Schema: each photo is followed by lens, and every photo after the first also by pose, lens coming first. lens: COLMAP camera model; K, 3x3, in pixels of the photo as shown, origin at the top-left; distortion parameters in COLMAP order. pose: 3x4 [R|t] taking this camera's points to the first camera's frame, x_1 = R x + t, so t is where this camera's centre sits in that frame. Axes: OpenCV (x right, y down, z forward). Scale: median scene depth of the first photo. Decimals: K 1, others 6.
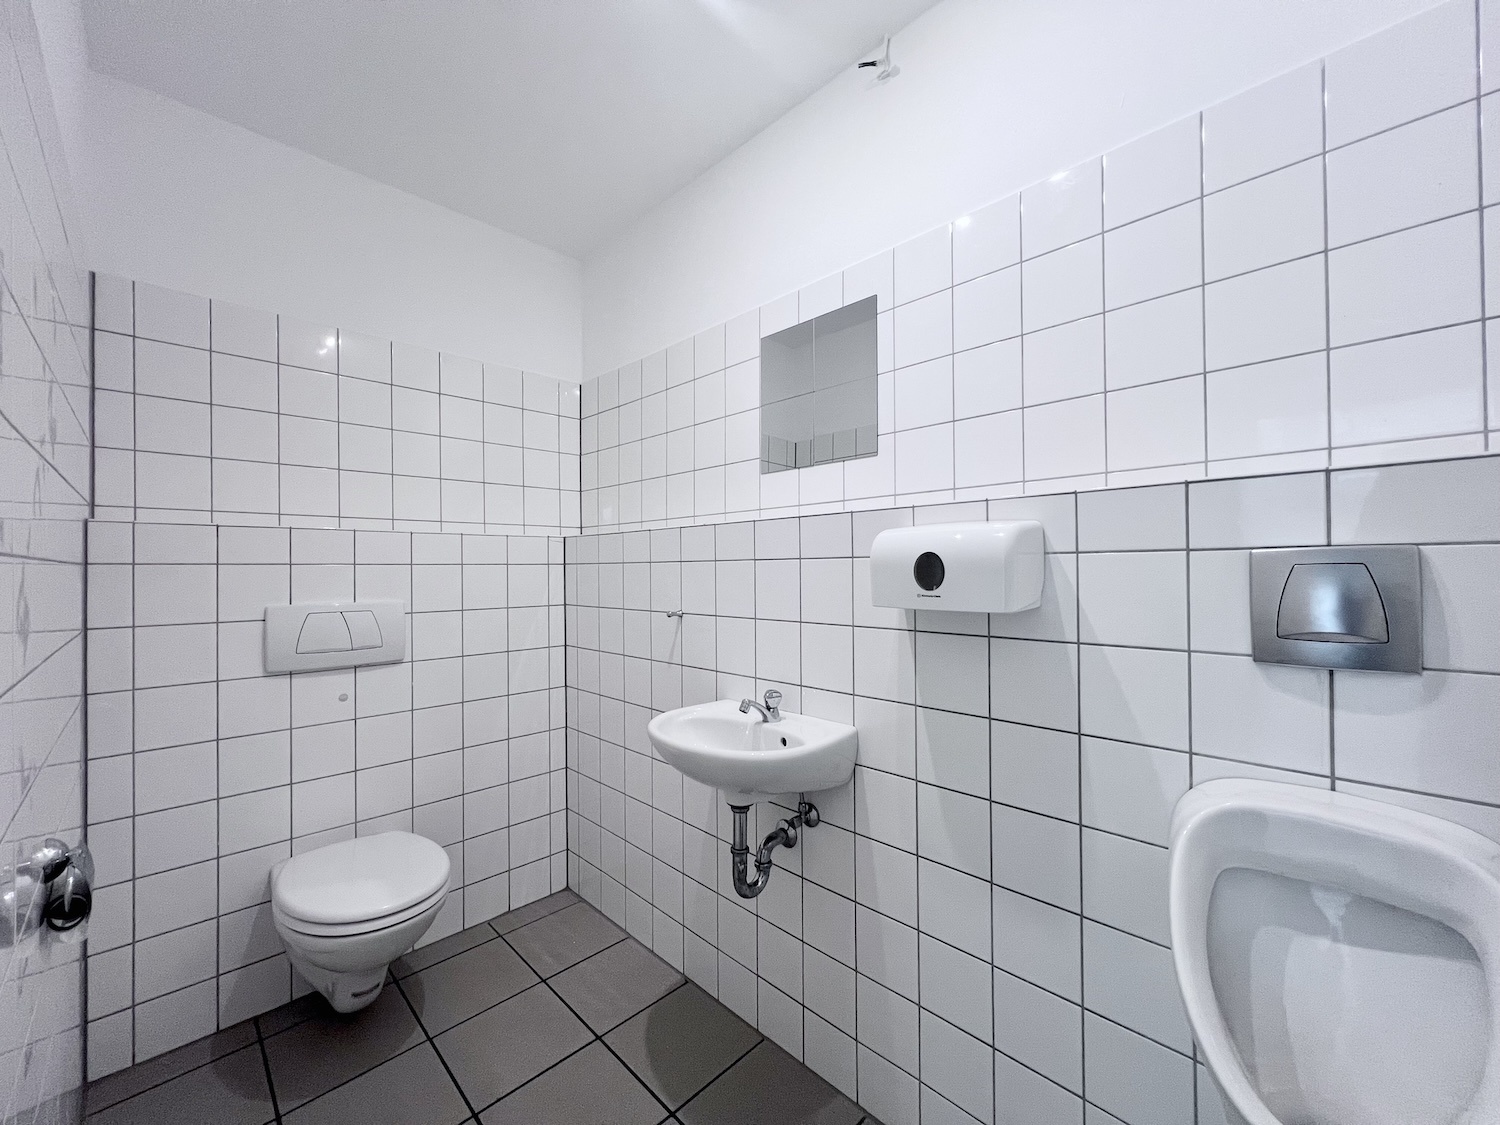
lens RADIAL K [[600.1, 0, 747.9], [0, 600.1, 564.2], [0, 0, 1]] dist [-0.000666, -0.000003]
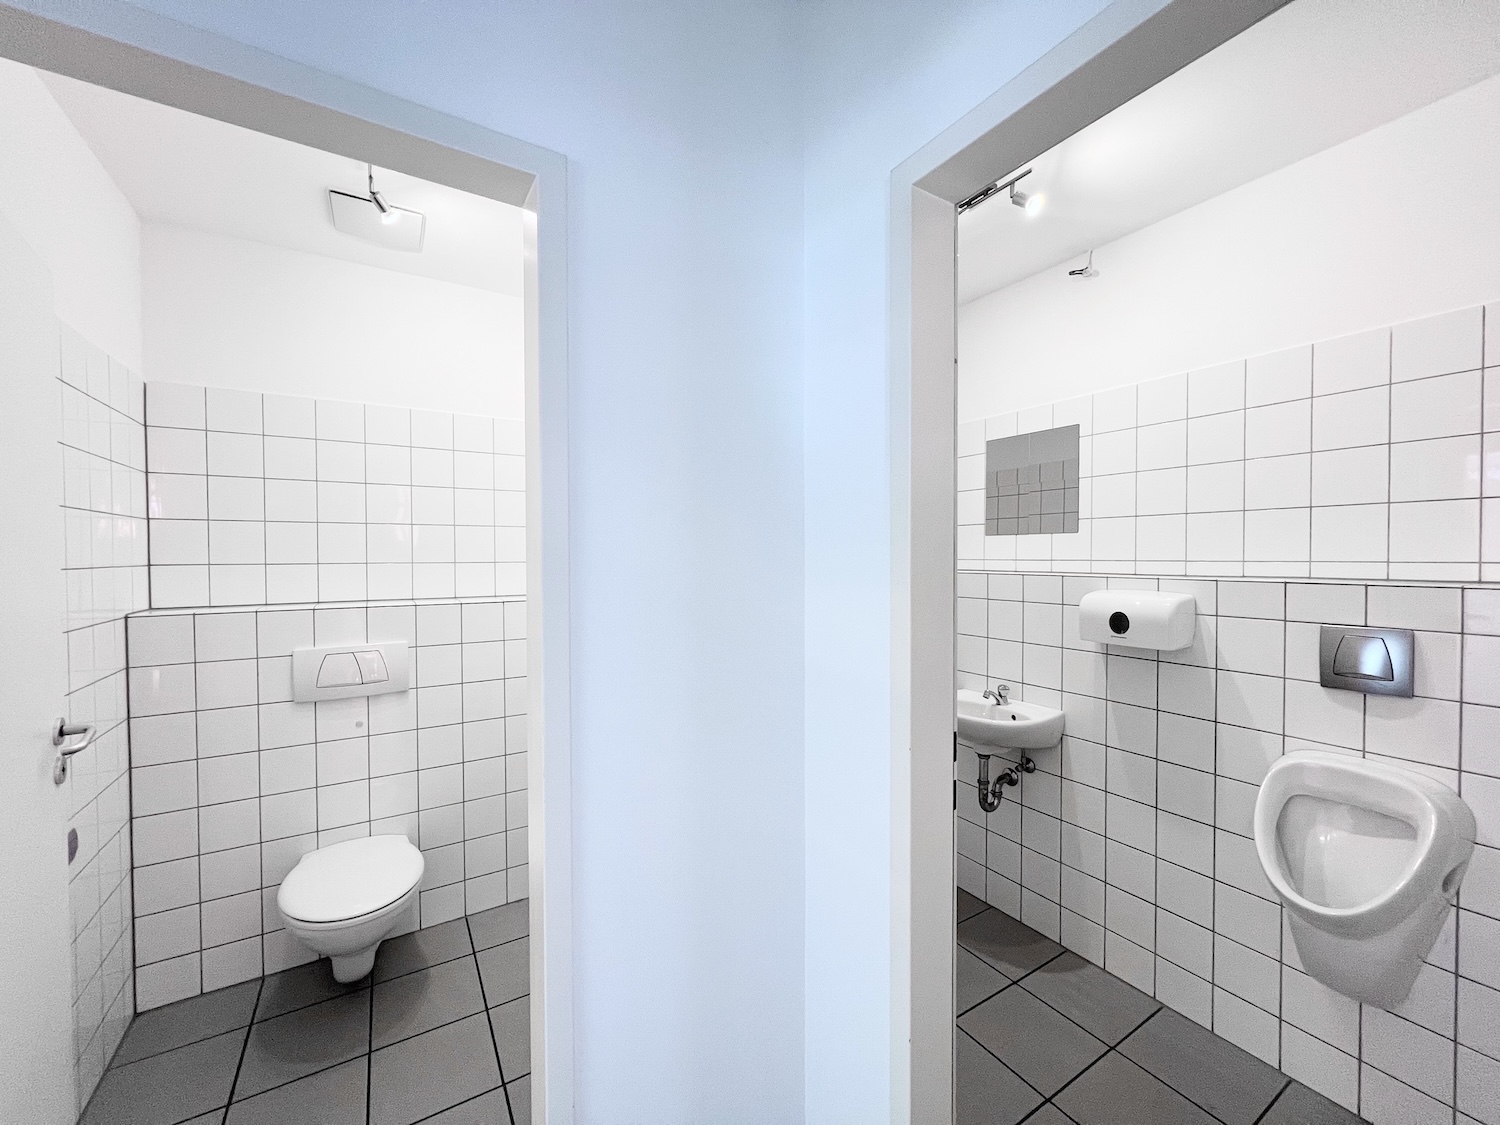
lens RADIAL K [[600.1, 0, 749.2], [0, 600.1, 565.1], [0, 0, 1]] dist [-0.000666, -0.000003]
pose [[0.972710, 0.007295, -0.231910, -0.265482], [-0.000504, 0.999570, 0.029330, -0.162949], [0.232025, -0.028413, 0.972295, -0.732720]]
